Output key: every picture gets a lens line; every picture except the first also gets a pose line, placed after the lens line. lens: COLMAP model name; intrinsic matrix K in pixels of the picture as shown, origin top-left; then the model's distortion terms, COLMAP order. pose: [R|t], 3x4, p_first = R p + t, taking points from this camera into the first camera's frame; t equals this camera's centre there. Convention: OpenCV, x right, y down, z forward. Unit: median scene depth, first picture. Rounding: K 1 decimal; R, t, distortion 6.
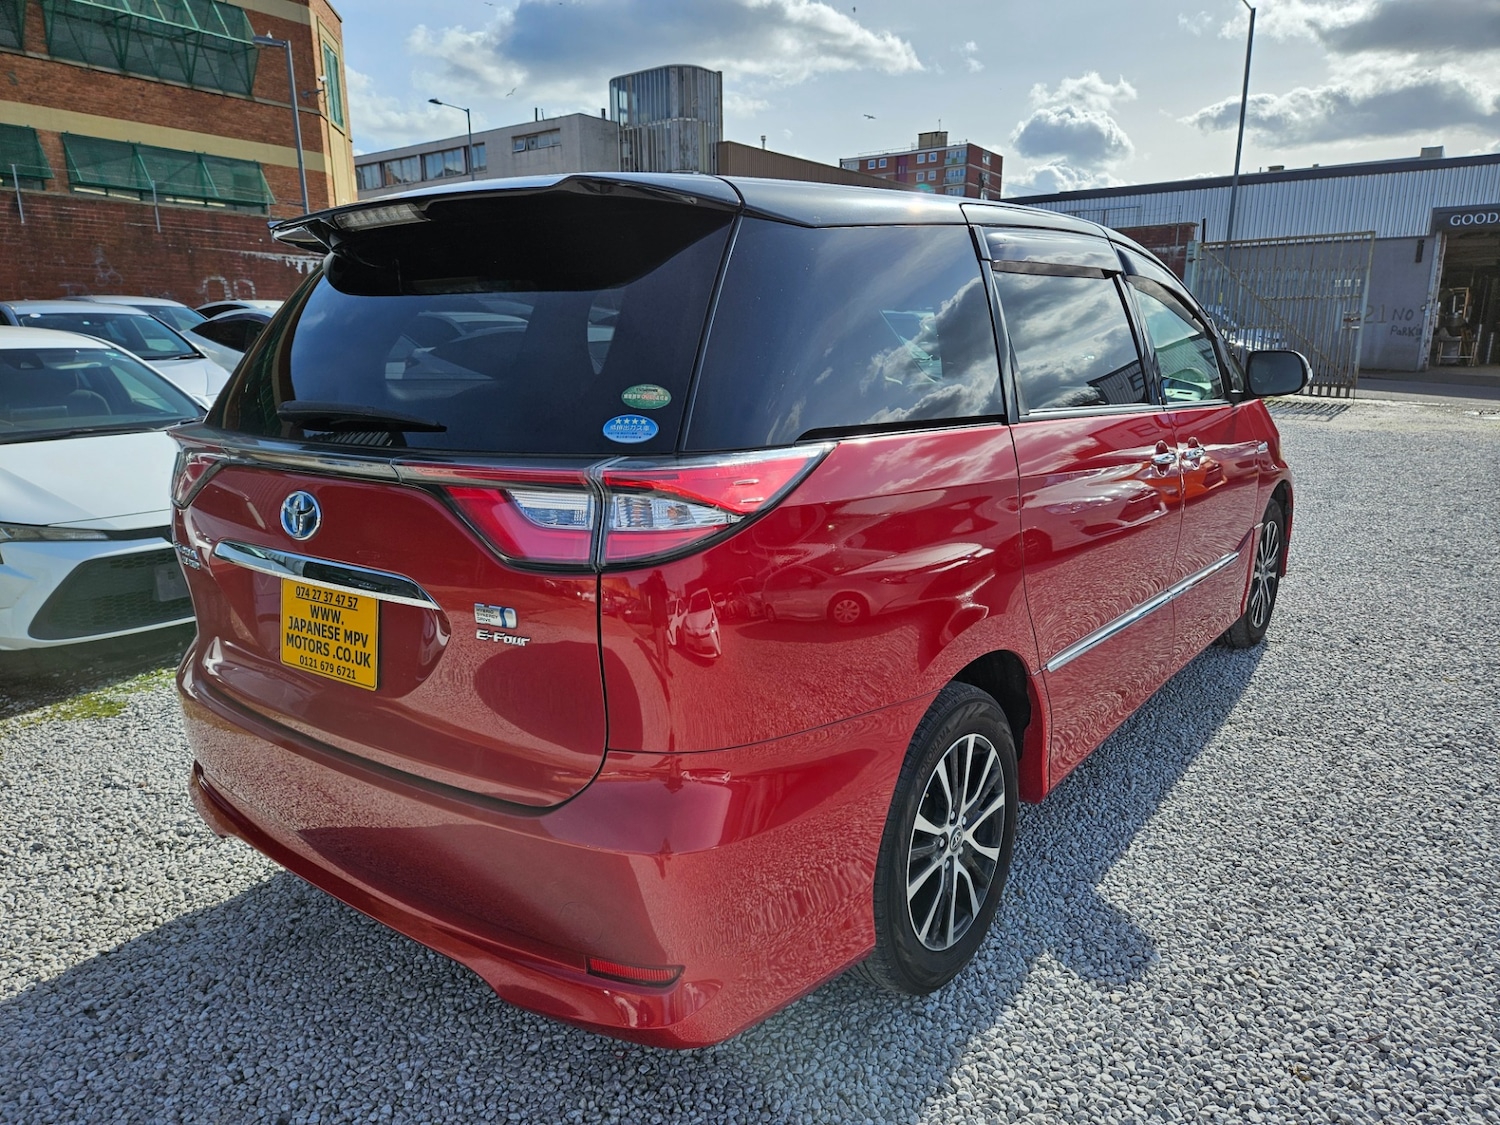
lens RADIAL K [[998.7, 0, 750.5], [0, 998.7, 577.5], [0, 0, 1]] dist [0.066692, -0.051445]
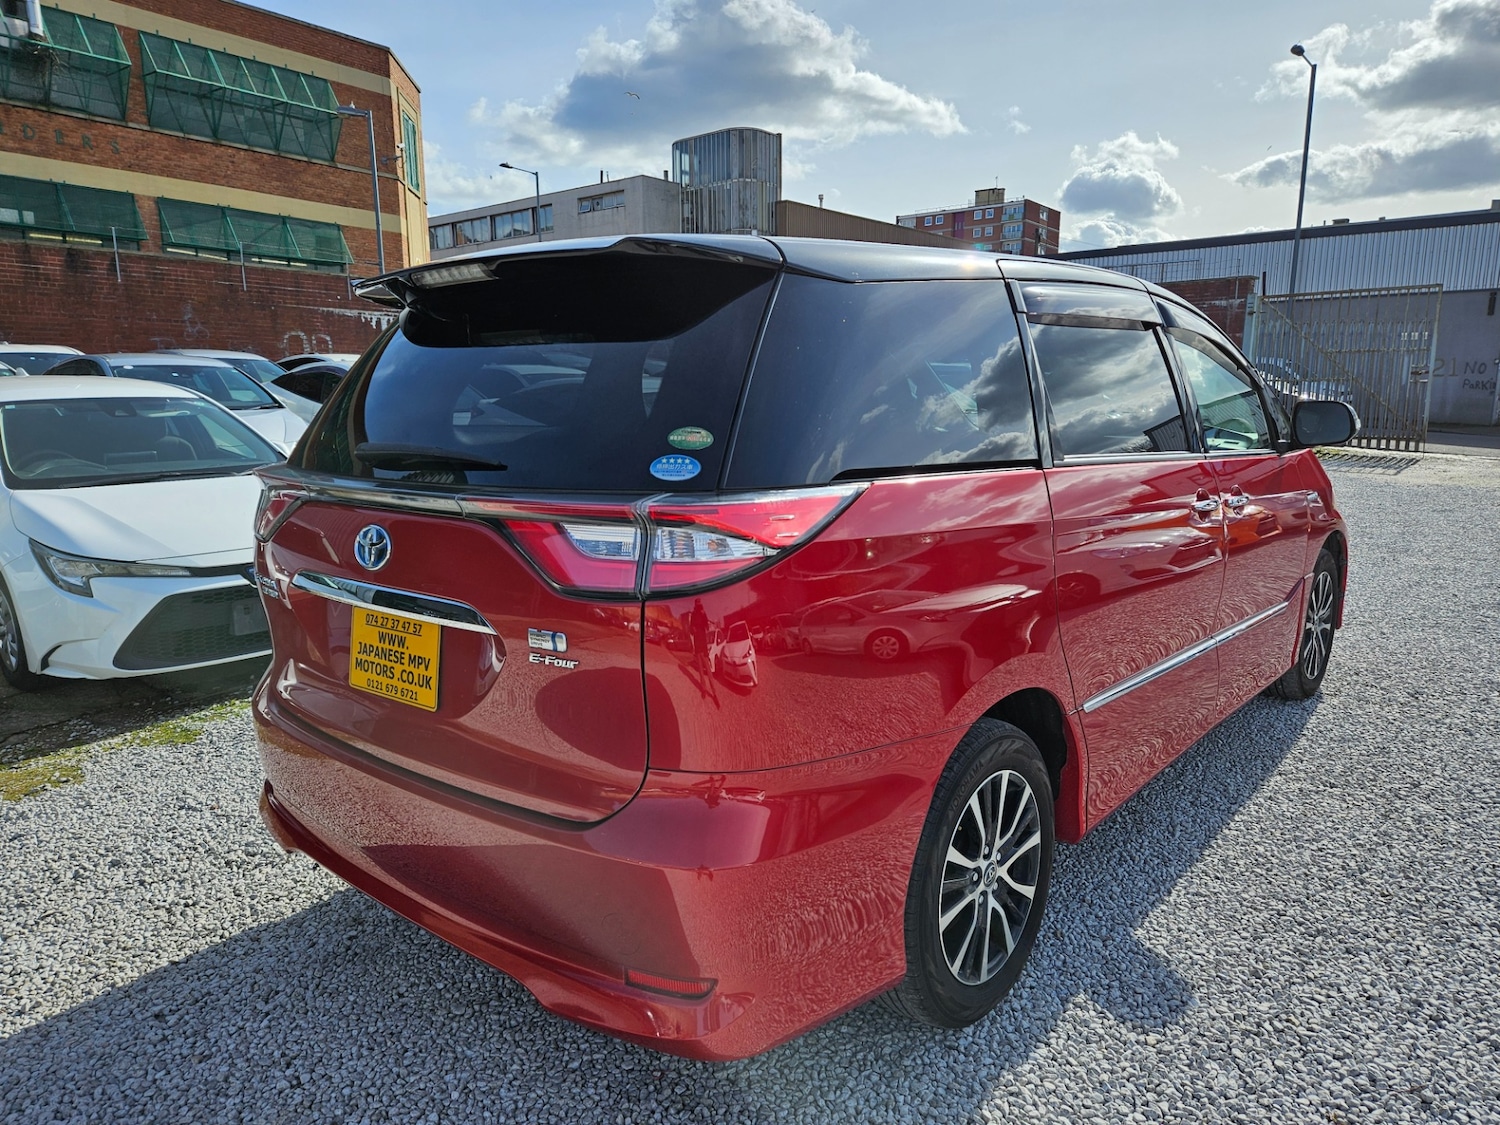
lens RADIAL K [[998.7, 0, 748.3], [0, 998.7, 578.2], [0, 0, 1]] dist [0.066692, -0.051445]
pose [[0.998399, 0.012651, -0.055136, 0.012146], [-0.015320, 0.998717, -0.048263, 0.013434], [0.054454, 0.049030, 0.997312, -0.039570]]
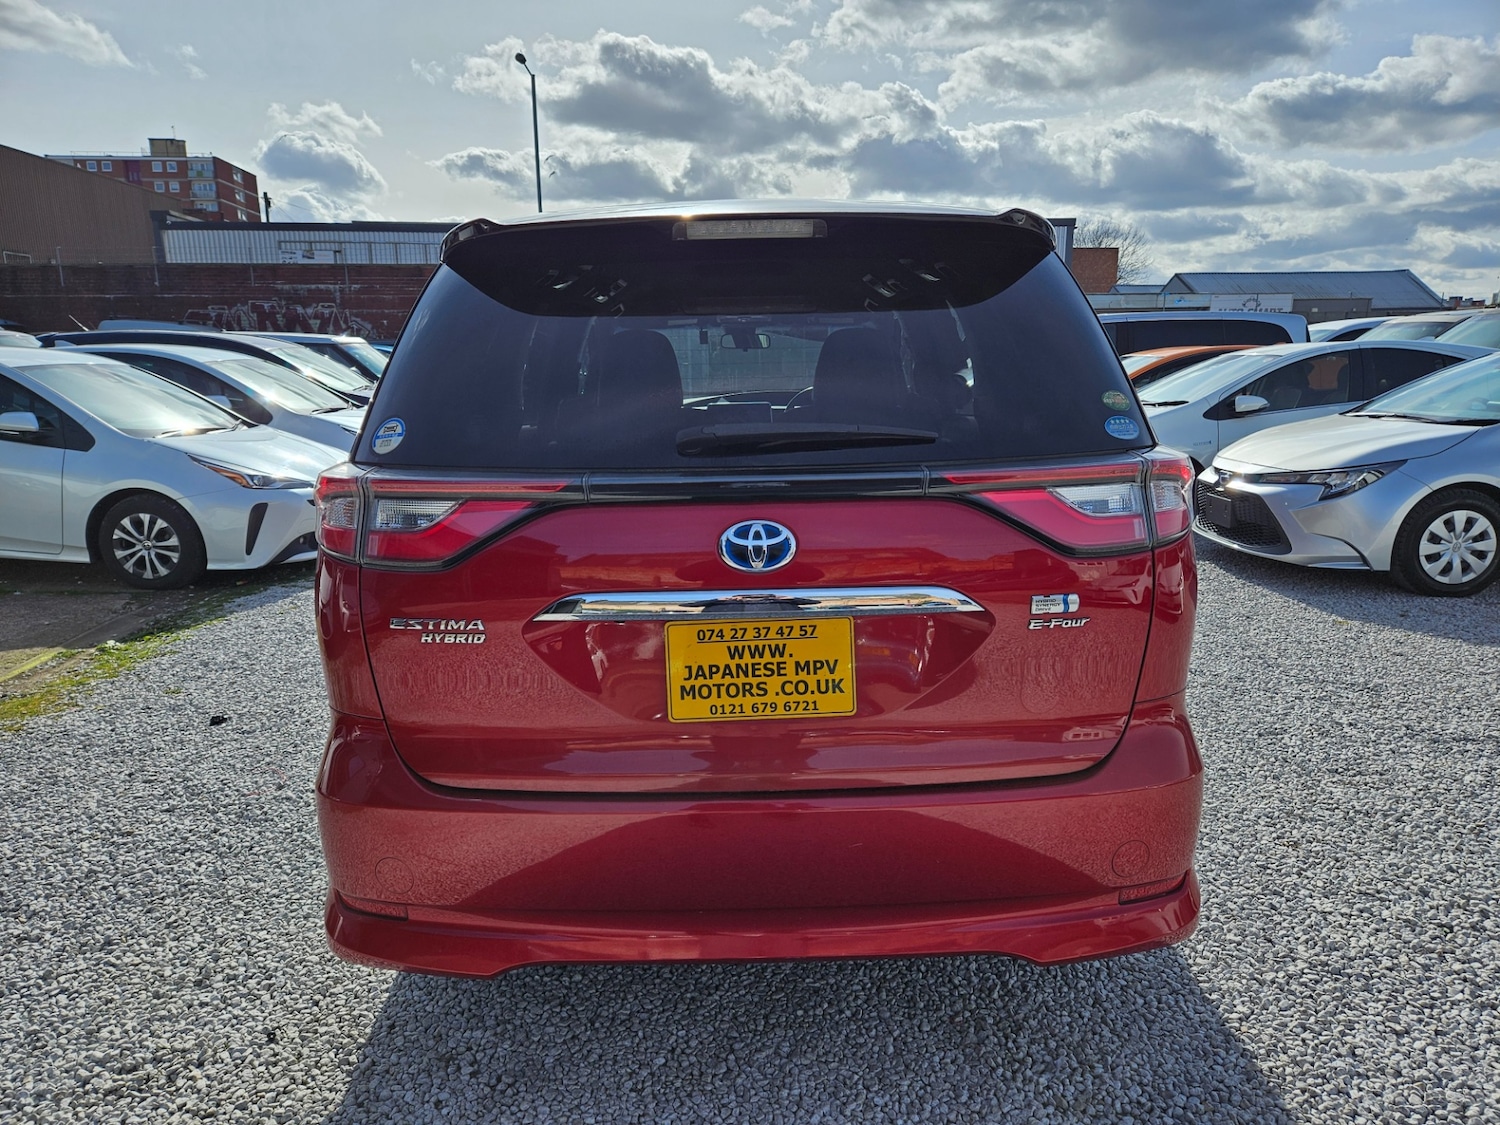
lens RADIAL K [[998.7, 0, 752.7], [0, 998.7, 583.5], [0, 0, 1]] dist [0.066692, -0.051445]
pose [[0.786228, -0.132620, 0.603537, -0.772354], [0.147102, 0.988789, 0.025644, -0.039702], [-0.600172, 0.068620, 0.796922, 0.210700]]
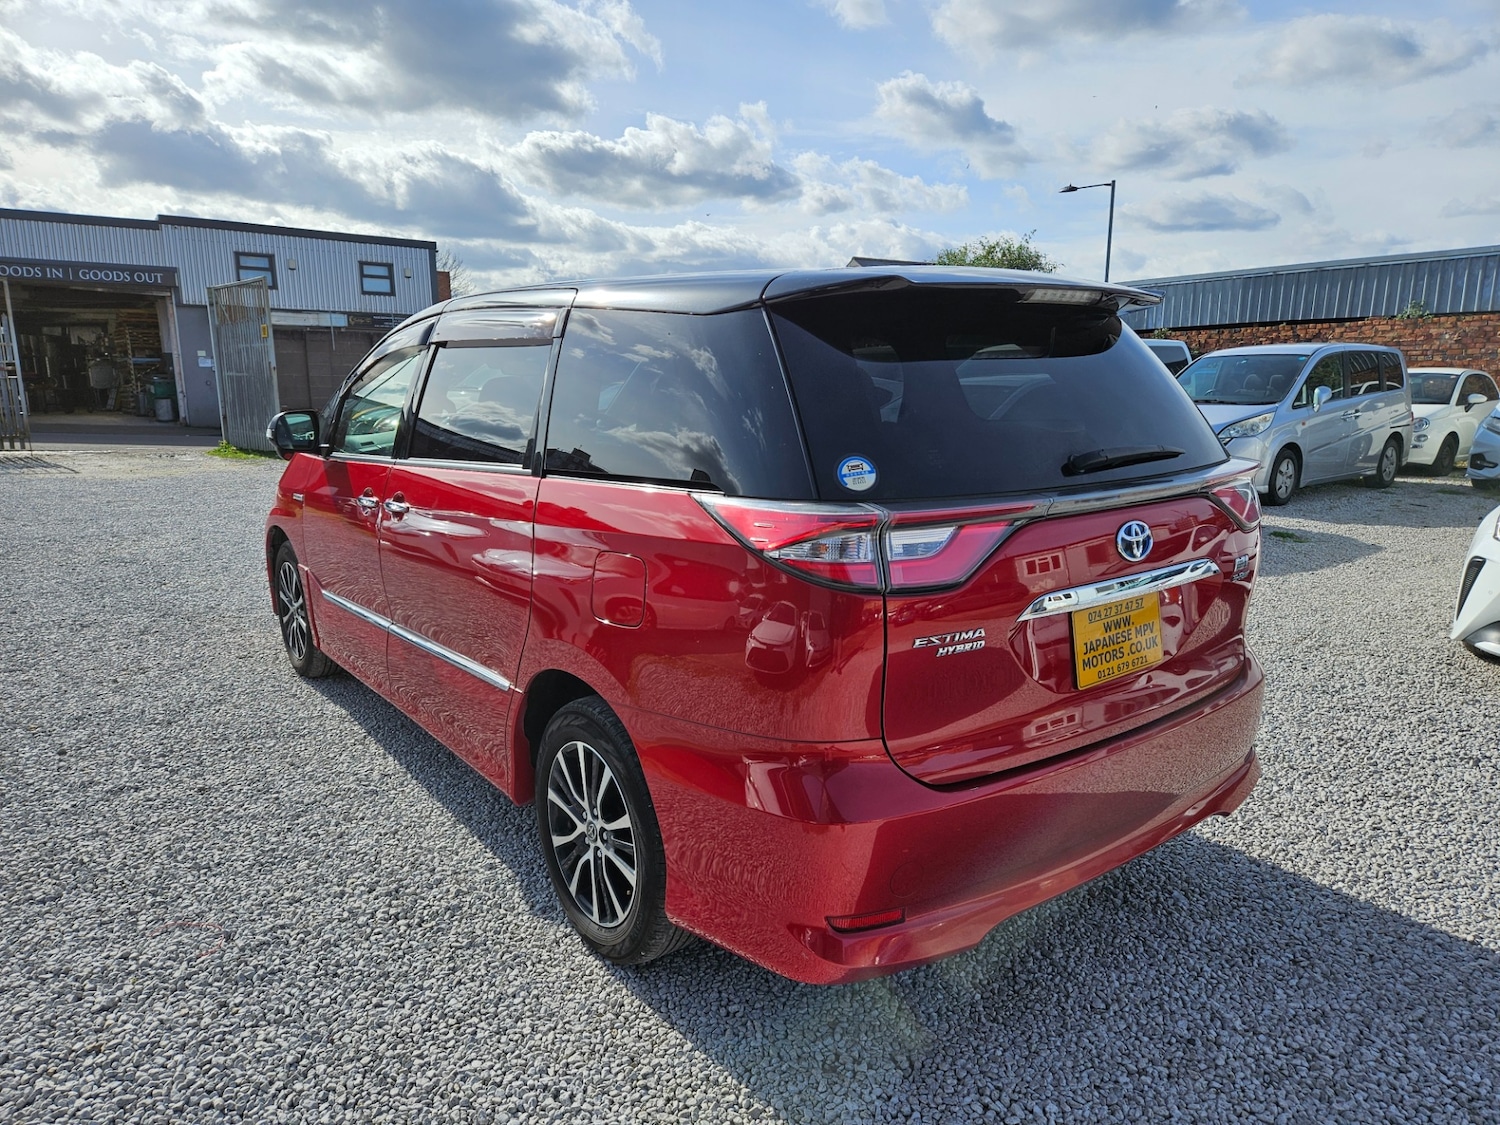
lens RADIAL K [[998.7, 0, 773.8], [0, 998.7, 580.5], [0, 0, 1]] dist [0.066692, -0.051445]
pose [[0.247885, -0.182966, 0.951355, -1.311425], [0.225562, 0.965916, 0.126994, -0.204596], [-0.942165, 0.183110, 0.280706, 0.826716]]
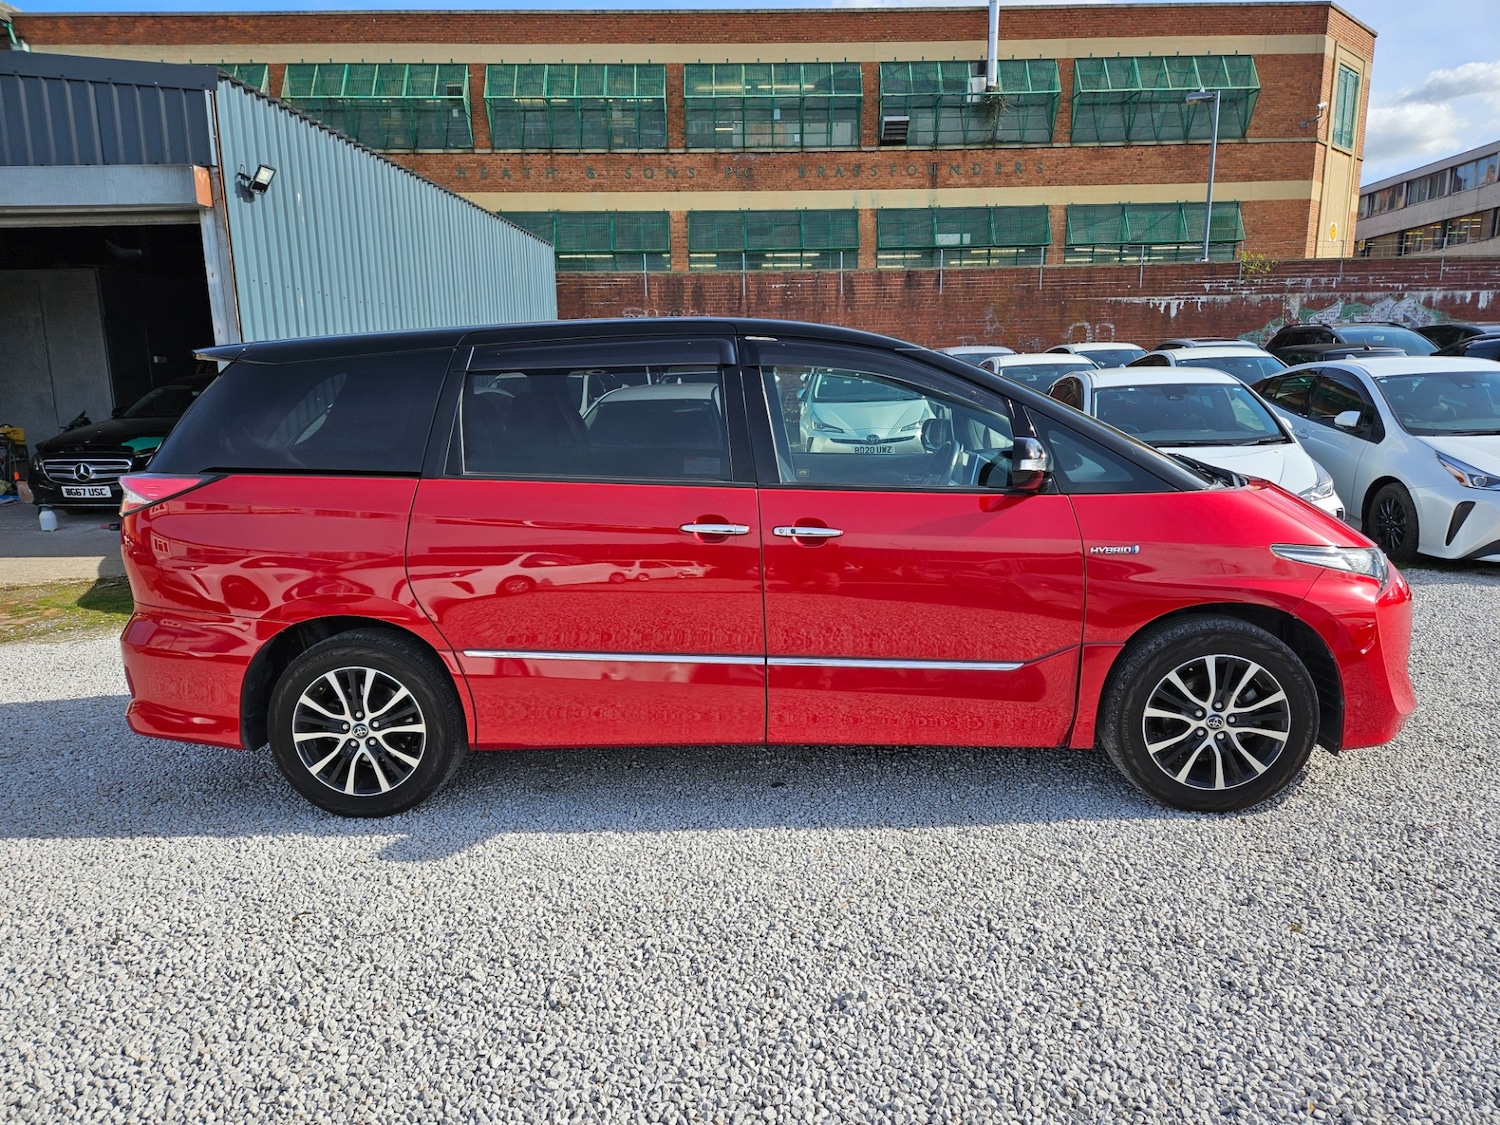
lens RADIAL K [[998.7, 0, 758.7], [0, 998.7, 566.1], [0, 0, 1]] dist [0.066692, -0.051445]
pose [[0.575932, 0.146291, -0.804301, 1.699788], [-0.173861, 0.983269, 0.054347, -0.181969], [0.798795, 0.108537, 0.591731, 0.491889]]
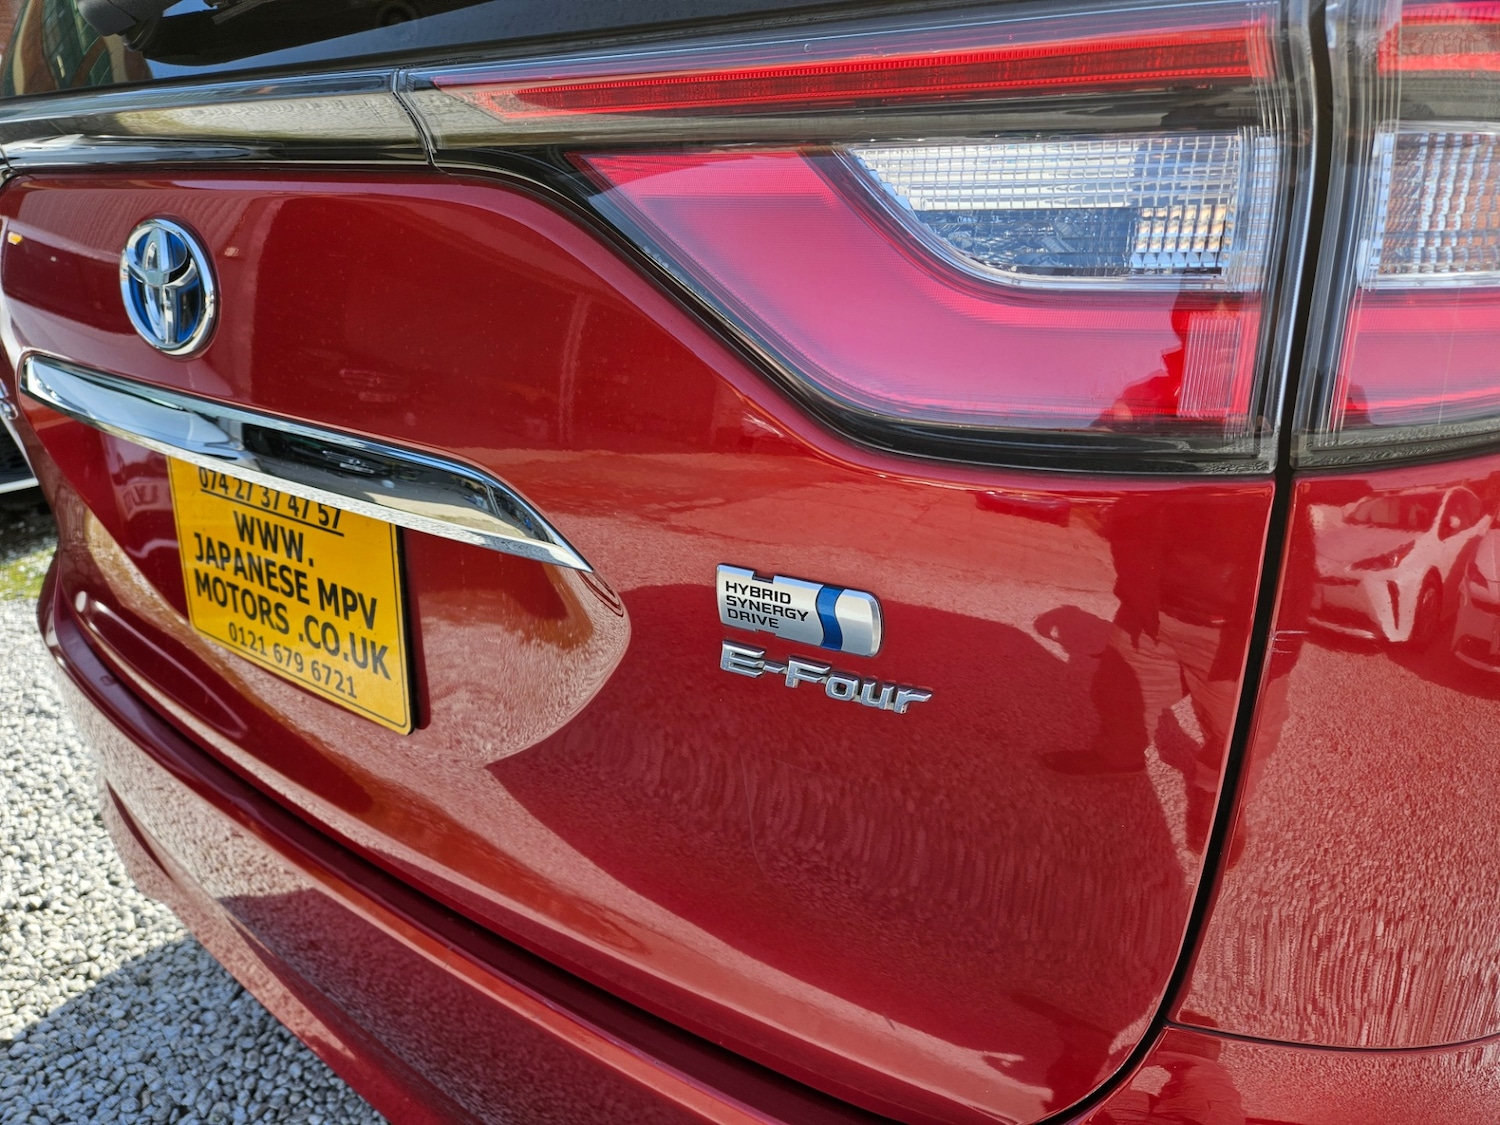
lens RADIAL K [[1024.7, 0, 744.2], [0, 1024.7, 591.0], [0, 0, 1]] dist [0.026151, -0.011810]
pose [[0.999581, -0.021153, -0.019773, -0.173409], [0.024790, 0.978055, 0.206865, -0.019491], [0.014963, -0.207269, 0.978170, 0.464351]]
